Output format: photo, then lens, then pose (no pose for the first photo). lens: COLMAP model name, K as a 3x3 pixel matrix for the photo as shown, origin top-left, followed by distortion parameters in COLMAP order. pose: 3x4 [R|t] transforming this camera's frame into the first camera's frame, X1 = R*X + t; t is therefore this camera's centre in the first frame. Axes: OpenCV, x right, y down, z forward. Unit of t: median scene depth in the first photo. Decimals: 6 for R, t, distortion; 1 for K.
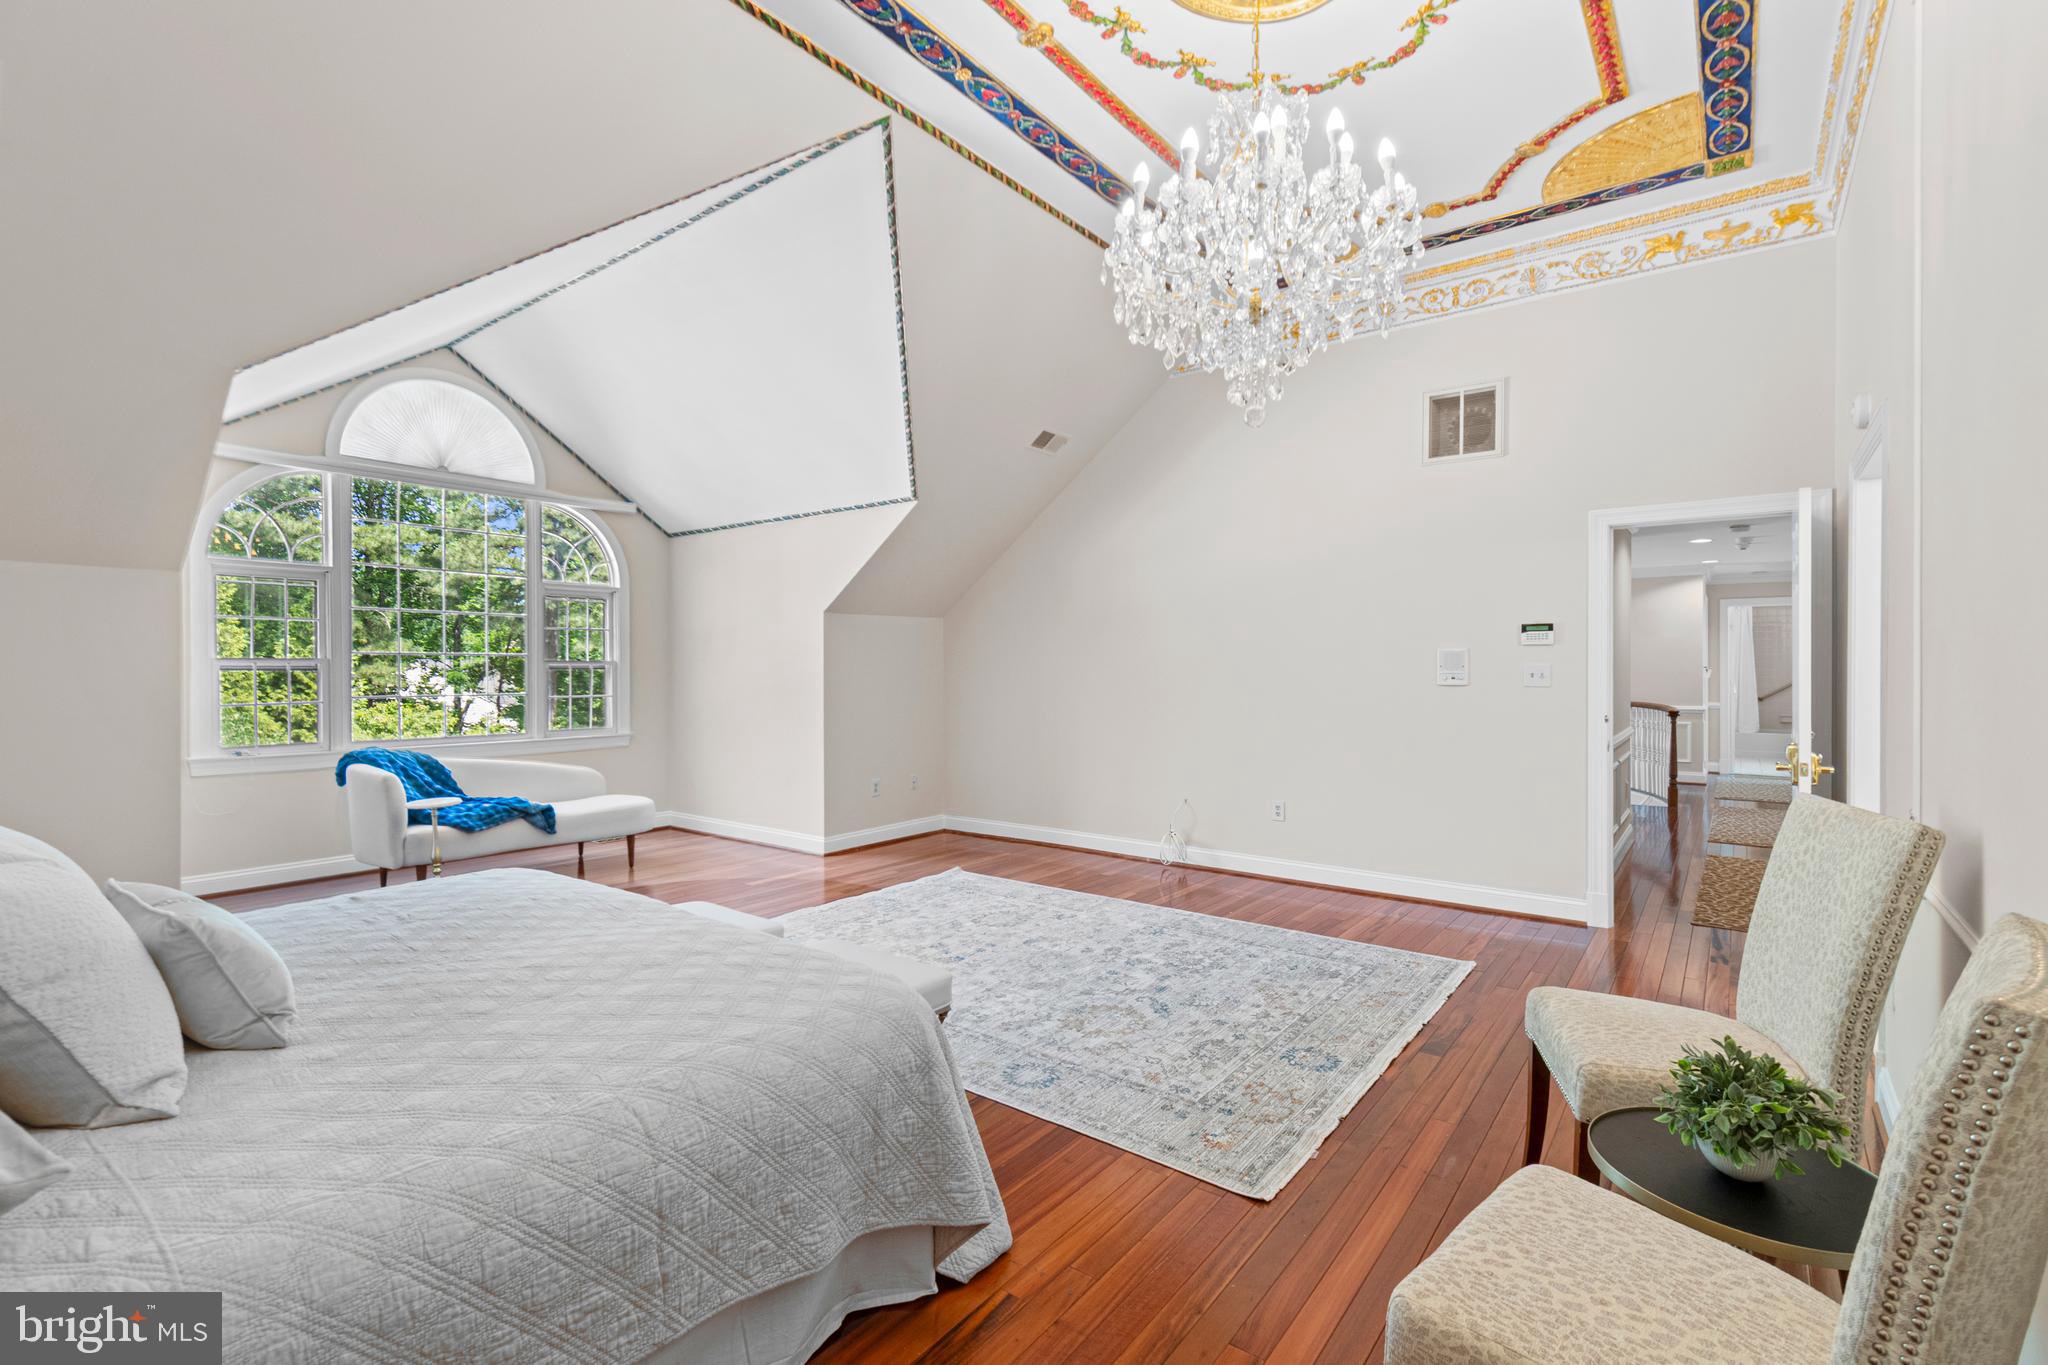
lens RADIAL K [[919.2, 0, 1011.6], [0, 919.2, 665.4], [0, 0, 1]] dist [0.003402, -0.000348]
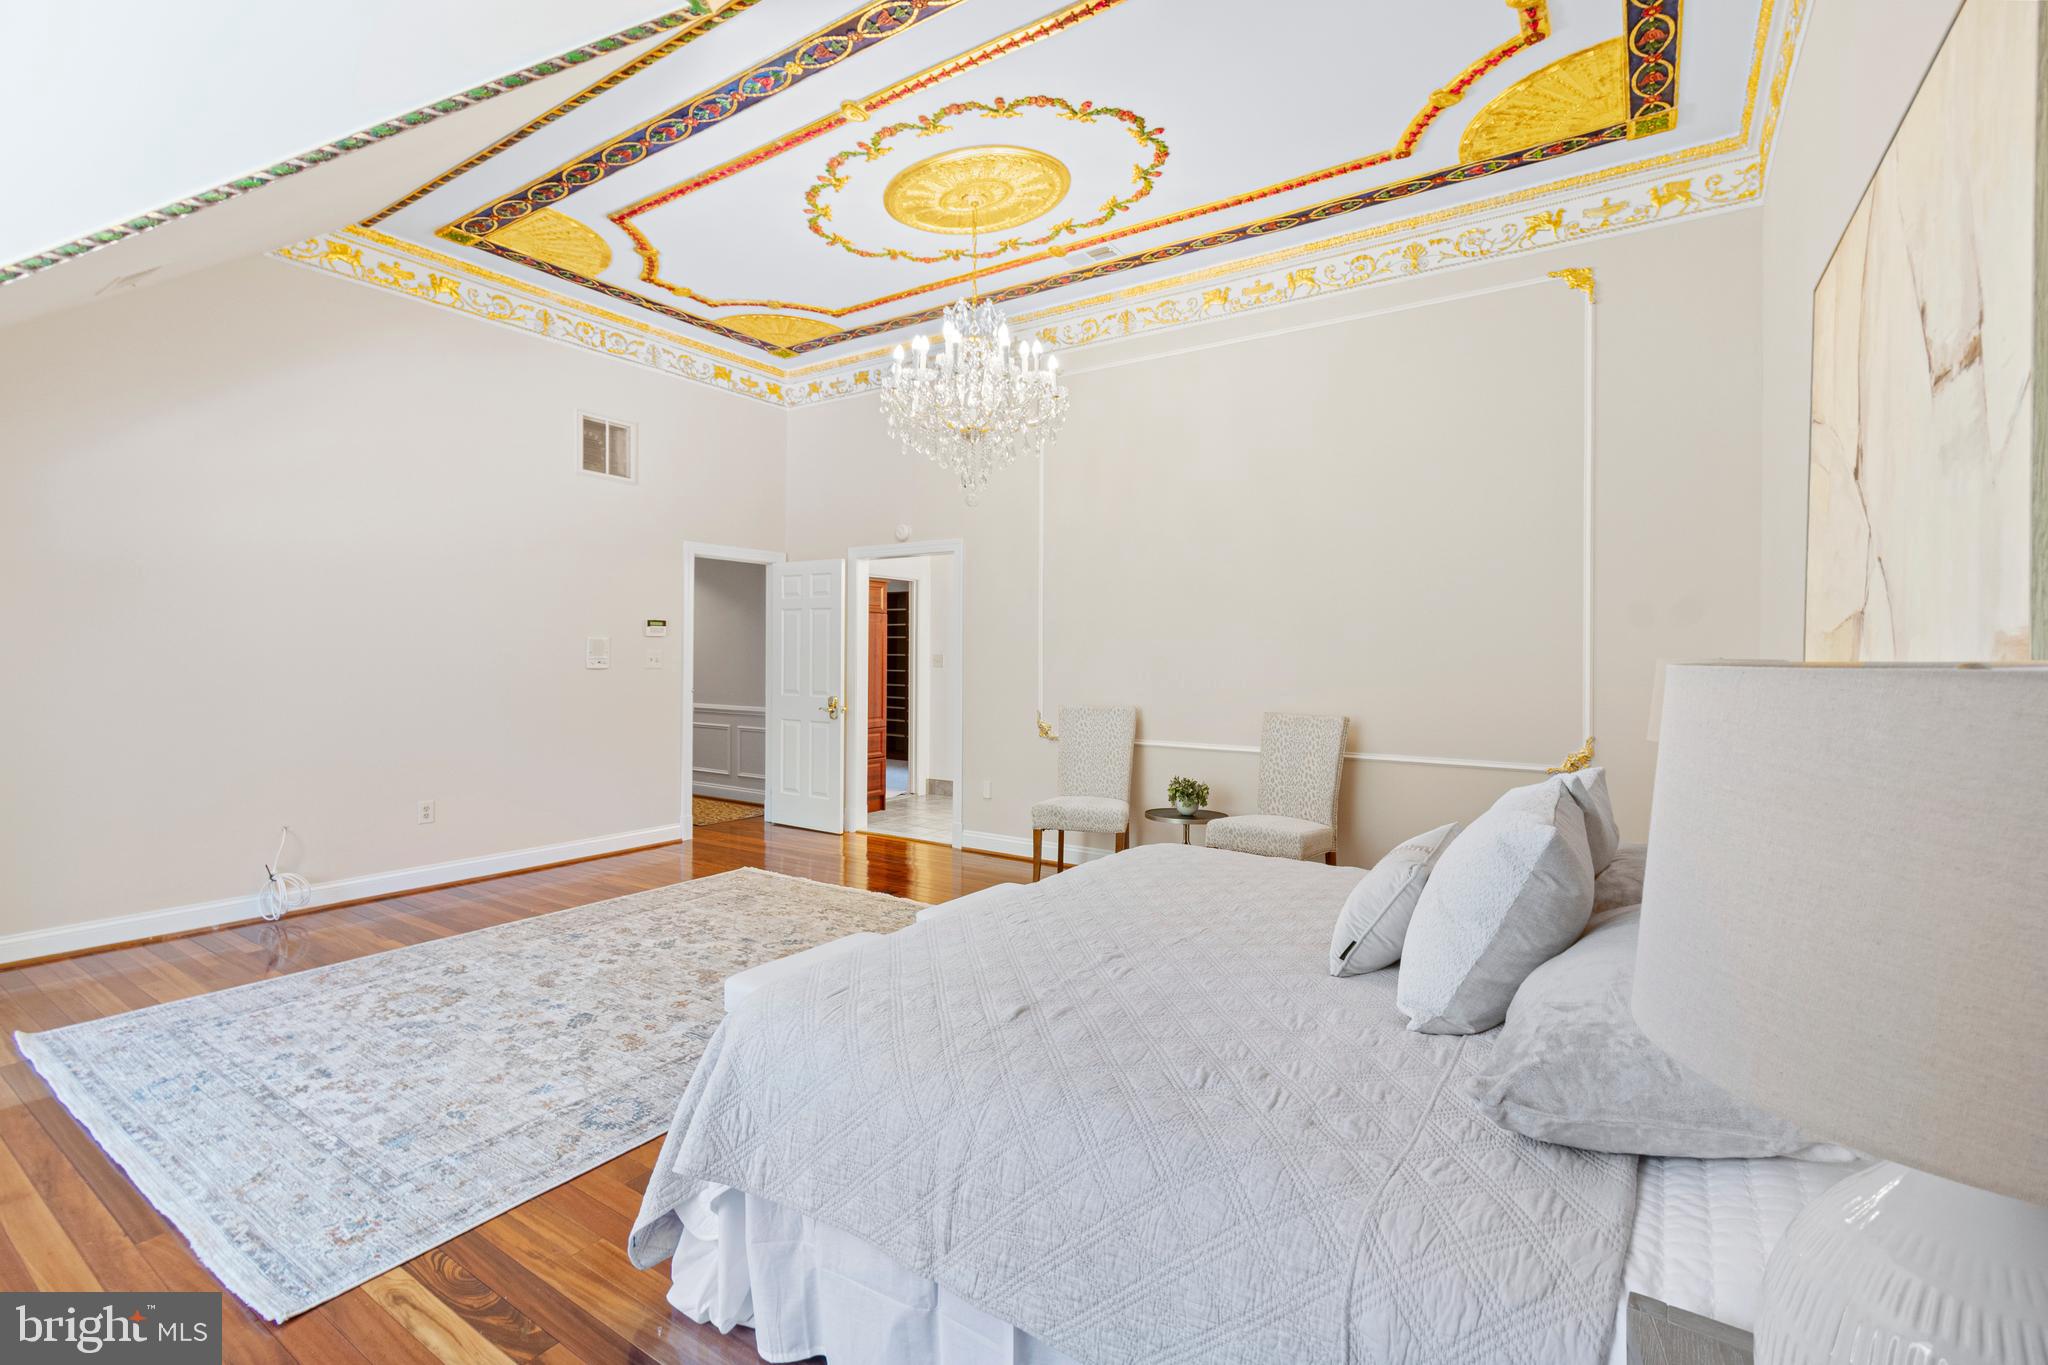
lens RADIAL K [[909.6, 0, 1013.9], [0, 909.6, 653.6], [0, 0, 1]] dist [-0.000811, -0.000272]
pose [[-0.067520, 0.002176, 0.997716, -0.825420], [-0.009932, 0.999947, -0.002853, 0.000018], [-0.997668, -0.010102, -0.067495, 0.637147]]
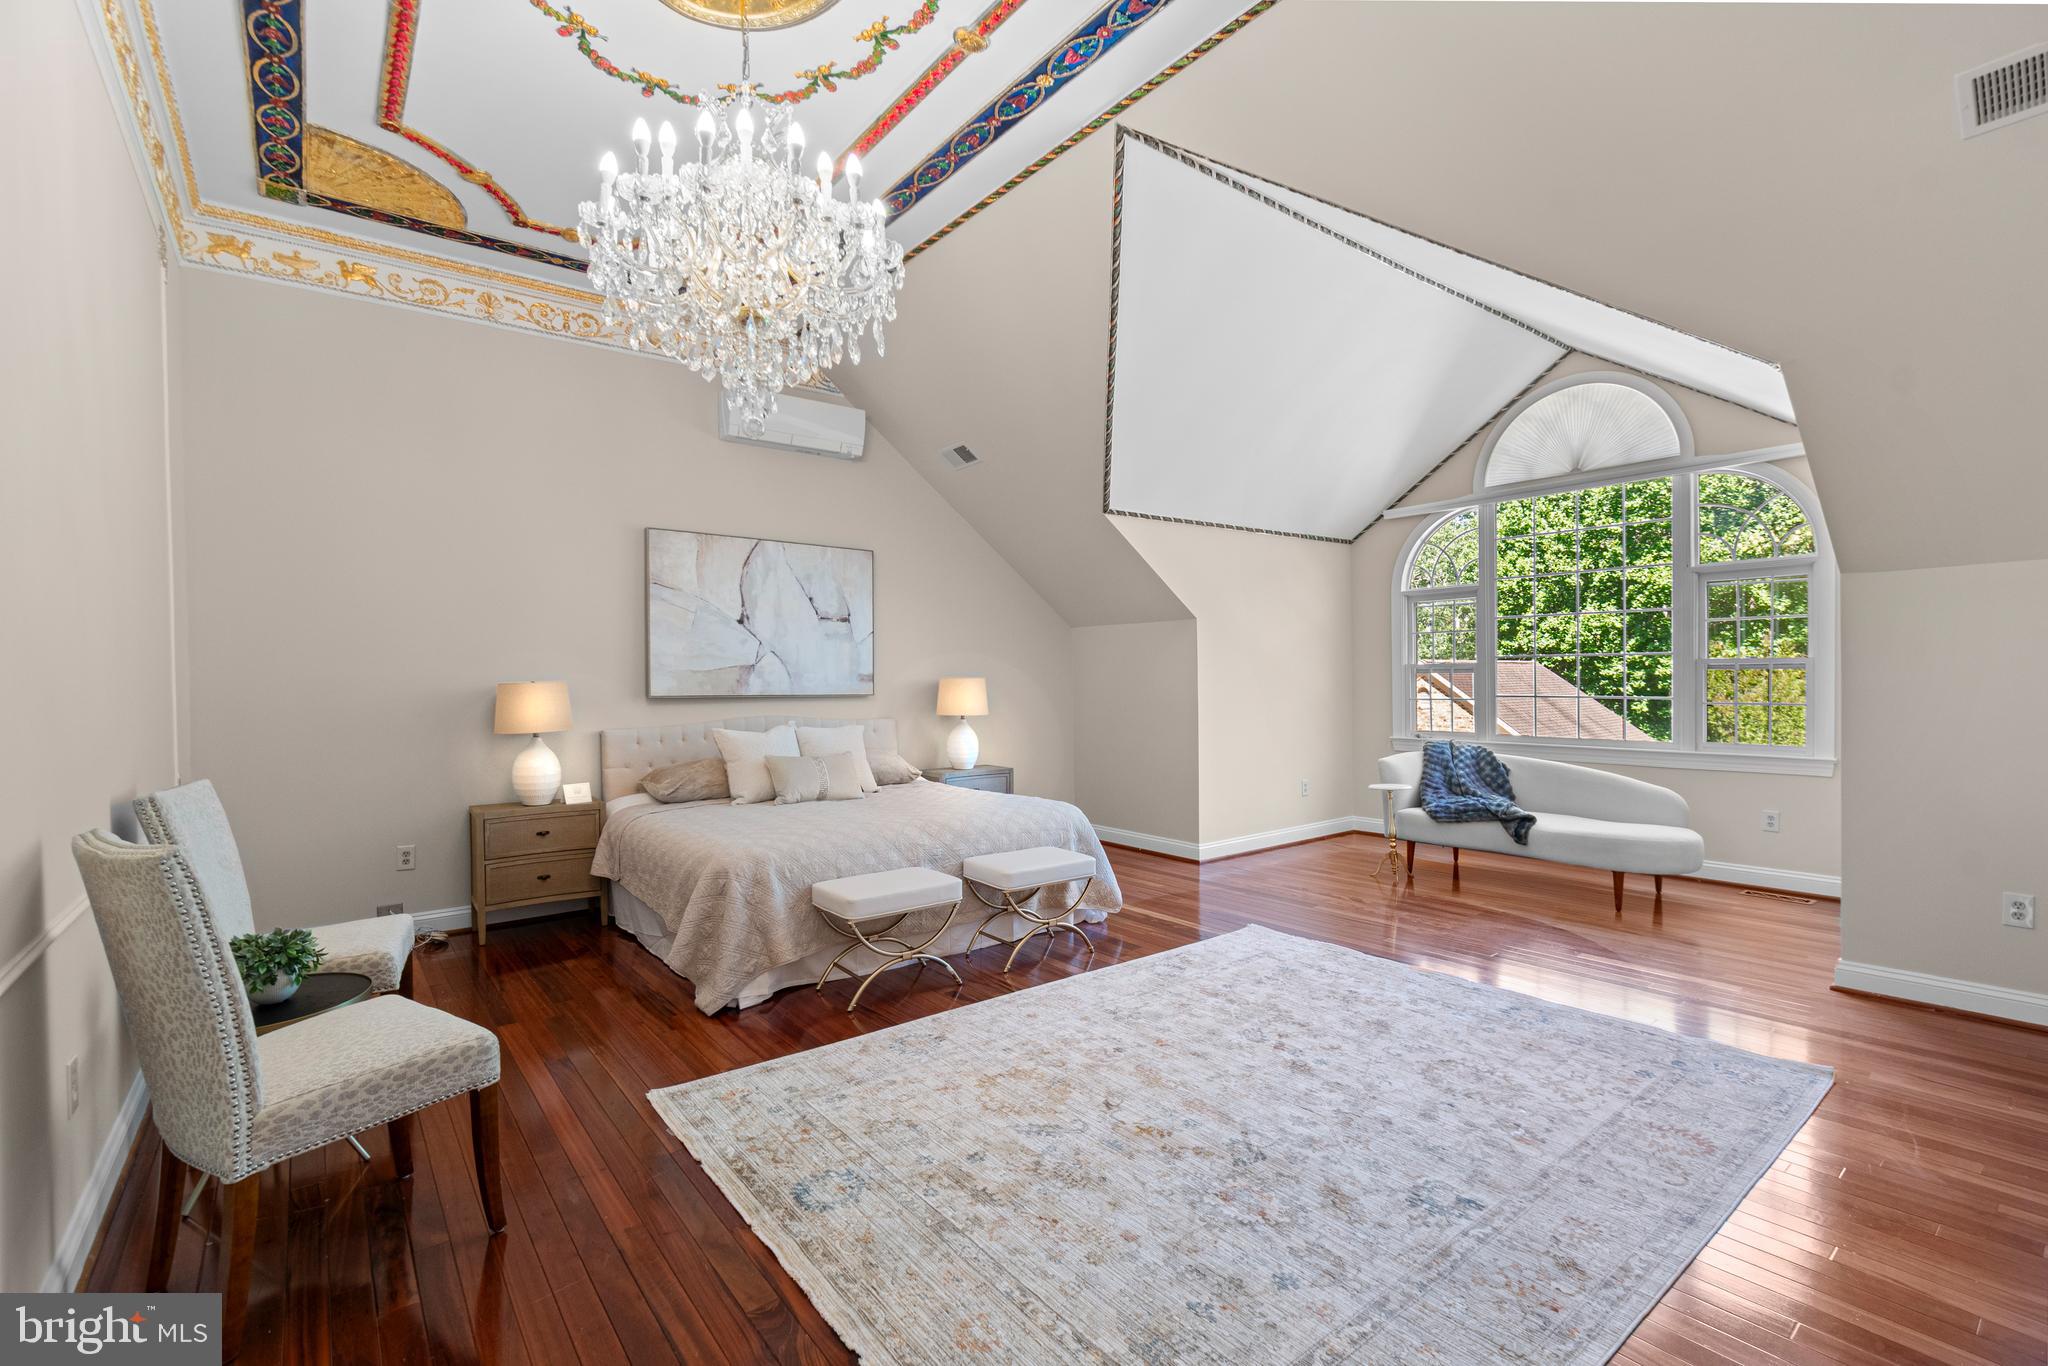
lens RADIAL K [[906.6, 0, 1016.2], [0, 906.6, 686.4], [0, 0, 1]] dist [0.002772, 0.000133]
pose [[-0.240734, 0.016451, -0.970452, 0.708984], [0.016436, 0.999782, 0.012871, -0.002876], [0.970452, -0.012851, -0.240952, 0.929529]]
